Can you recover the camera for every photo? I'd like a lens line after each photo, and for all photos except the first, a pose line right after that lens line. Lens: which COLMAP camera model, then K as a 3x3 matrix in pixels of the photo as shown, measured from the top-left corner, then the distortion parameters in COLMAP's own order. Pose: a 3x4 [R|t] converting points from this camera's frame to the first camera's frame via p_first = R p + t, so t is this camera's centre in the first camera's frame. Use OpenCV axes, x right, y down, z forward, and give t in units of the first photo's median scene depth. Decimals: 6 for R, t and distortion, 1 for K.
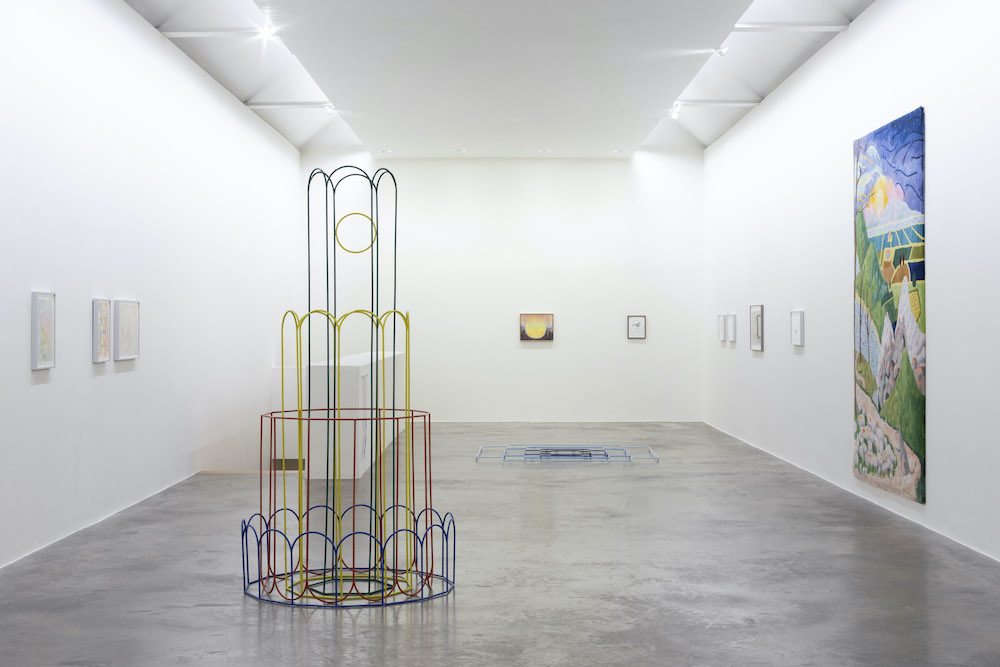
lens RADIAL K [[1414.5, 0, 502.4], [0, 1414.5, 331.7], [0, 0, 1]] dist [0.043237, 0.061754]
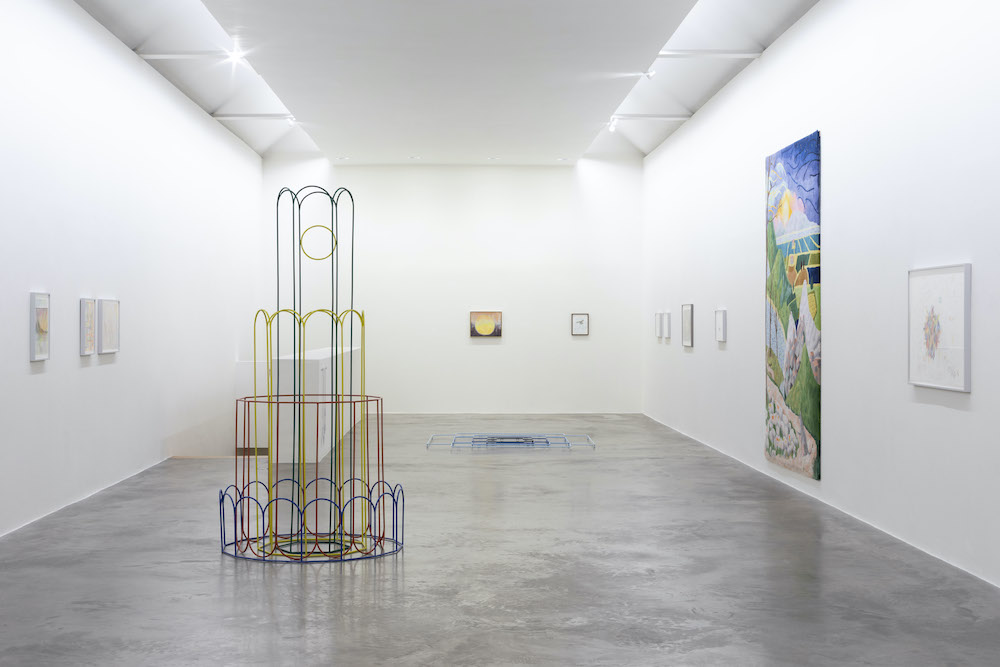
lens RADIAL K [[1414.5, 0, 502.4], [0, 1414.5, 331.7], [0, 0, 1]] dist [0.043237, 0.061754]
pose [[0.999546, 0.001475, 0.030098, 0.009192], [-0.001534, 0.999997, 0.001942, 0.000518], [-0.030095, -0.001987, 0.999545, -0.122444]]
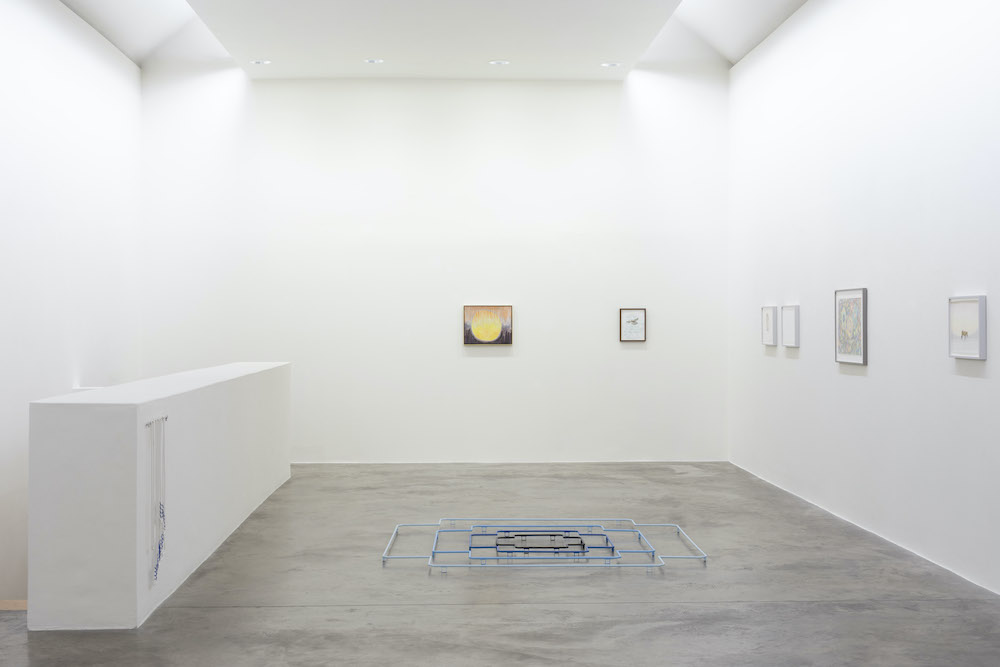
lens RADIAL K [[1414.5, 0, 502.4], [0, 1414.5, 331.7], [0, 0, 1]] dist [0.043237, 0.061754]
pose [[0.999309, -0.000092, 0.037157, 0.011606], [0.000030, 0.999999, 0.001657, -0.002423], [-0.037157, -0.001655, 0.999308, 0.636965]]
